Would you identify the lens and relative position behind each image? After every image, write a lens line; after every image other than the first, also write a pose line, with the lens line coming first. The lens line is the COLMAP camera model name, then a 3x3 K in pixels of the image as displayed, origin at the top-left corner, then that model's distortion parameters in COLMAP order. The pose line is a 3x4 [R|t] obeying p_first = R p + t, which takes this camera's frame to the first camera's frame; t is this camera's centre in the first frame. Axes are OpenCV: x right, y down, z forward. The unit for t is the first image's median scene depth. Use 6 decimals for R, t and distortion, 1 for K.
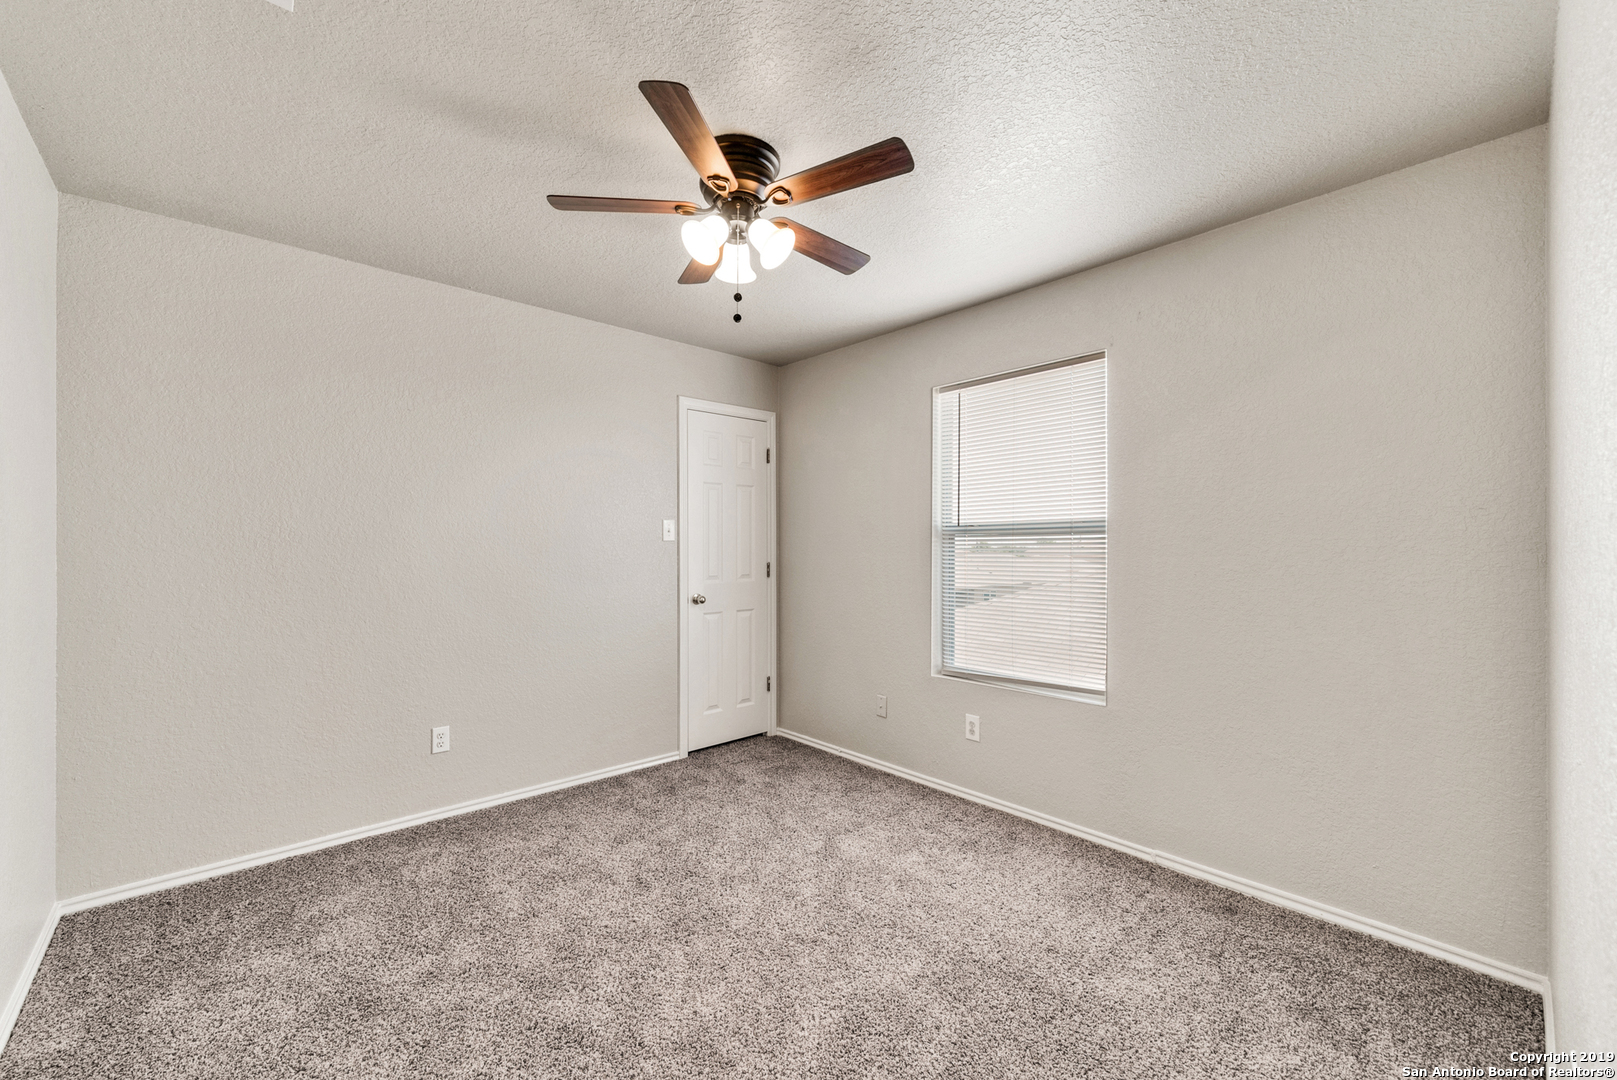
lens RADIAL K [[645.8, 0, 800.0], [0, 645.8, 543.7], [0, 0, 1]] dist [-0.001055, 0.000014]
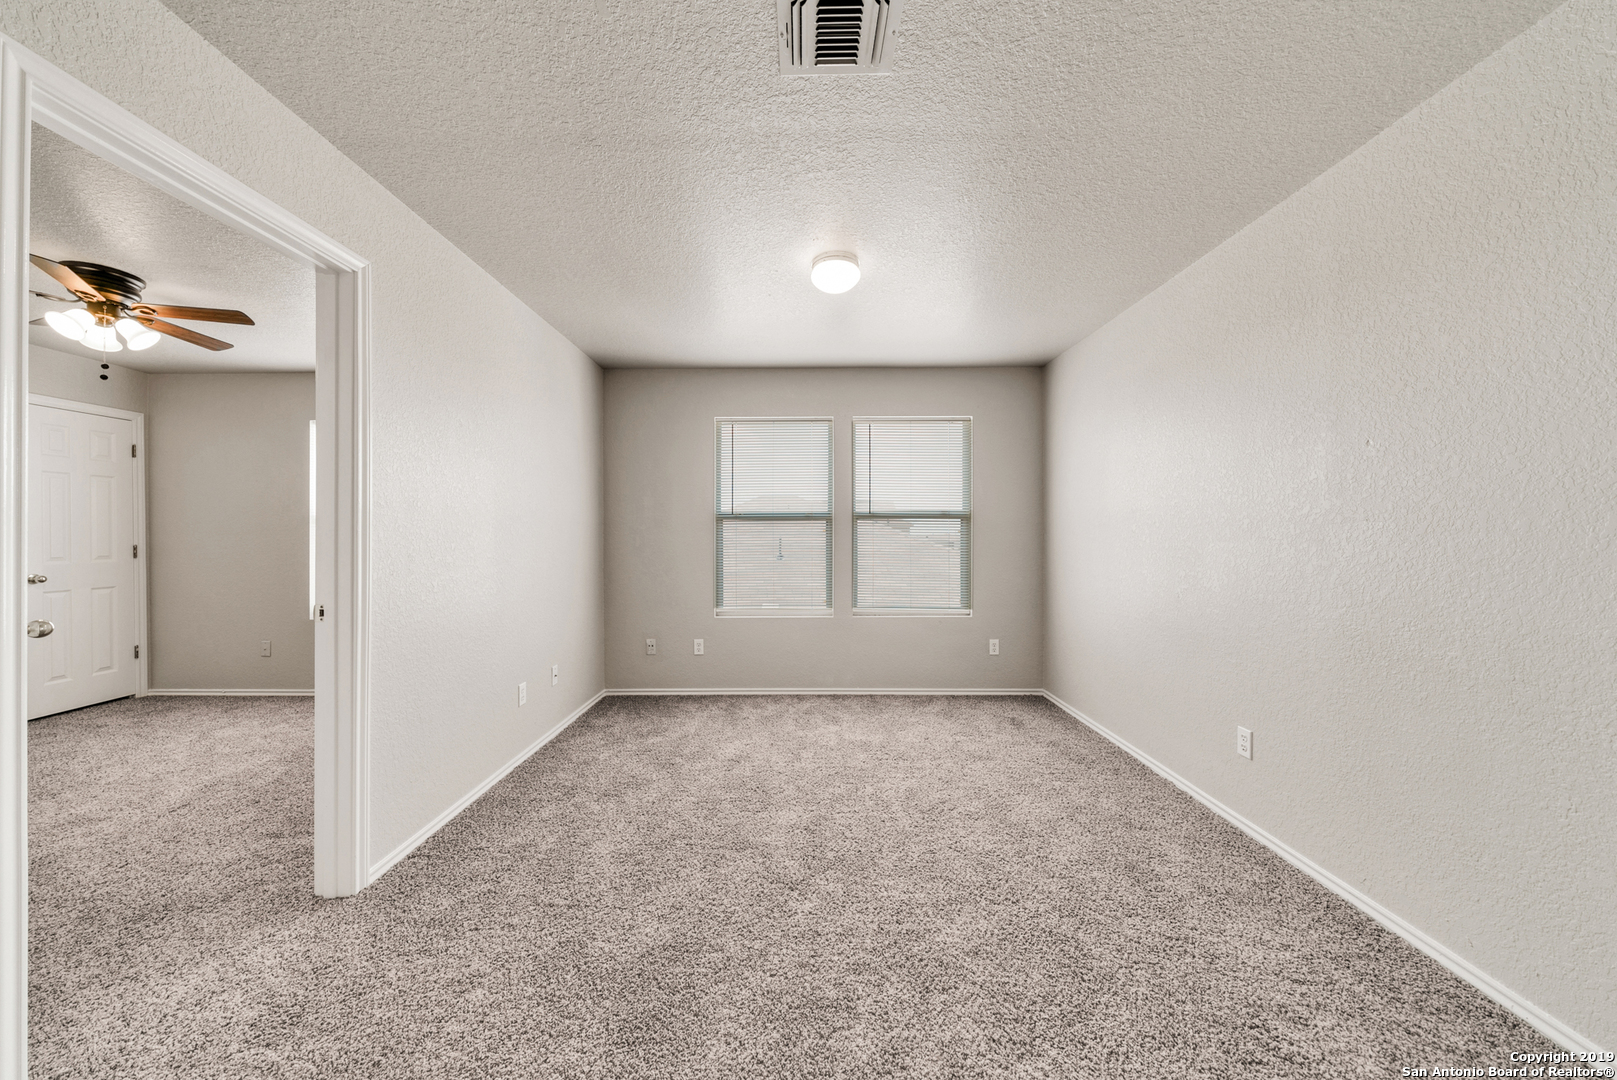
lens RADIAL K [[552.2, 0, 799.5], [0, 552.2, 541.3], [0, 0, 1]] dist [-0.005555, -0.000249]
pose [[0.671441, -0.006361, 0.741031, 0.030027], [0.001192, 0.999971, 0.007504, 0.021739], [-0.741057, -0.004155, 0.671429, -0.683973]]
